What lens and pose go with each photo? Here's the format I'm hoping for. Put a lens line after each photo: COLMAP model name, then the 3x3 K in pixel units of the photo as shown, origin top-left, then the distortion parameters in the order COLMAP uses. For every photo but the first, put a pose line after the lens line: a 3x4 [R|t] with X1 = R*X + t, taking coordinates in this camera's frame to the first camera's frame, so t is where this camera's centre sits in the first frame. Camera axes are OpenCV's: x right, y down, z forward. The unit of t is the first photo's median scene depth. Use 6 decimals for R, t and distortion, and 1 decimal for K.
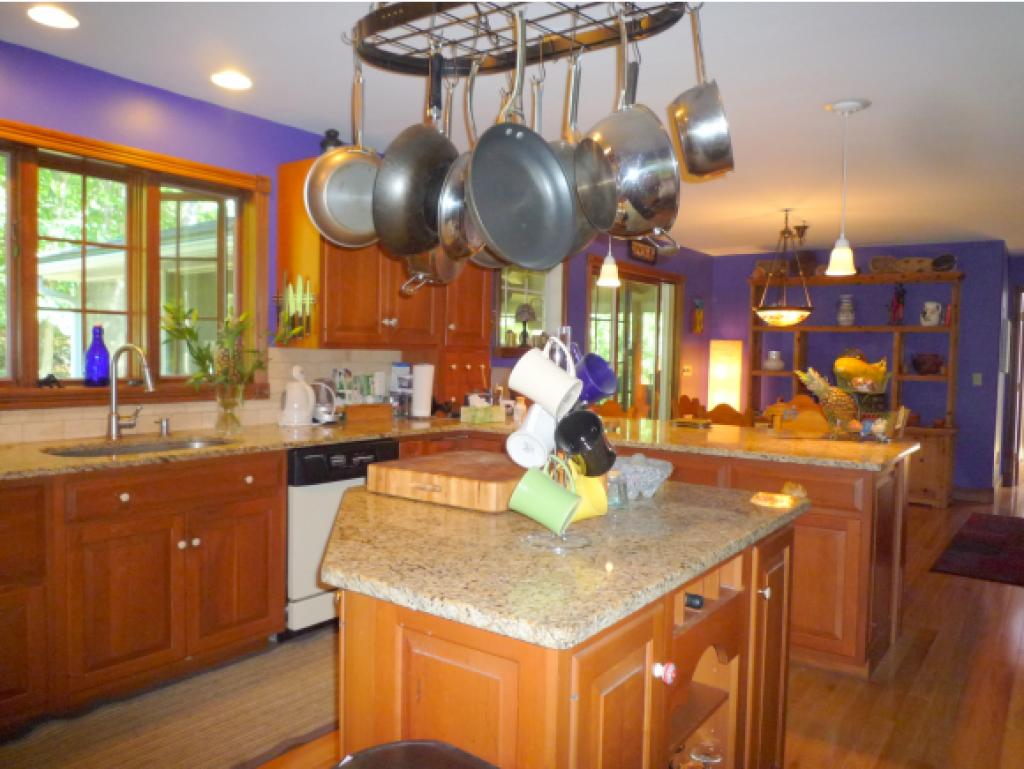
lens RADIAL K [[762.5, 0, 513.2], [0, 762.5, 386.7], [0, 0, 1]] dist [-0.005871, -0.034566]
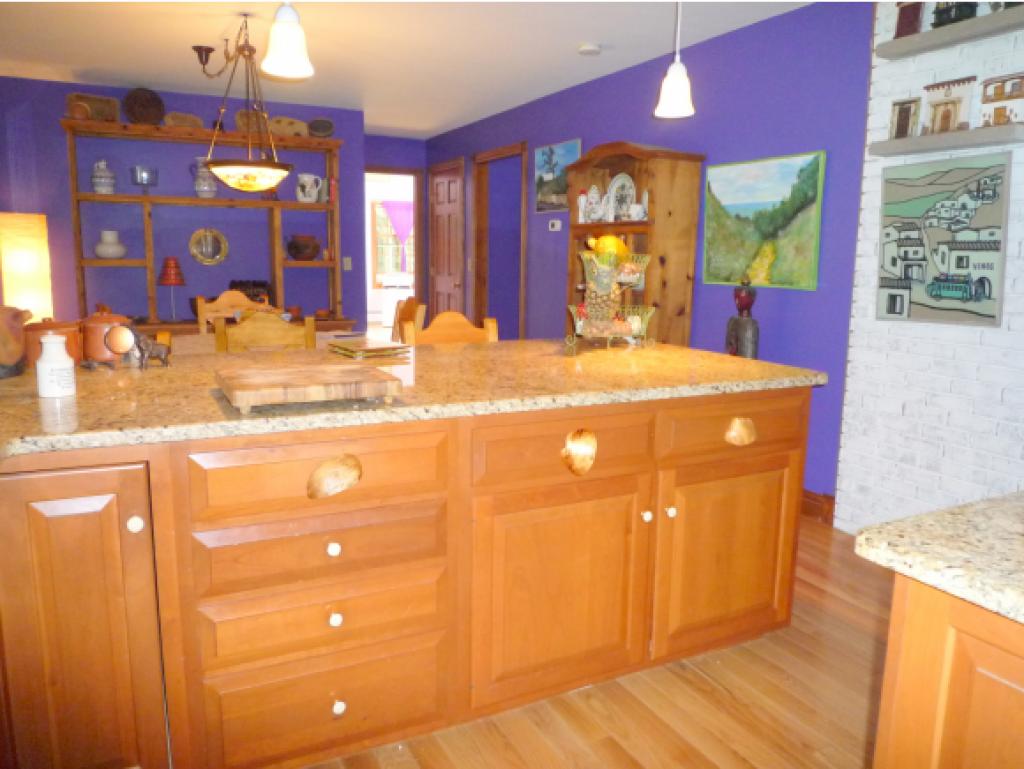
lens RADIAL K [[762.5, 0, 514.1], [0, 762.5, 387.1], [0, 0, 1]] dist [-0.005871, -0.034566]
pose [[0.437639, -0.167385, 0.883433, -0.149177], [0.034719, 0.984933, 0.169418, -0.012108], [-0.898480, -0.043472, 0.436856, 0.404218]]
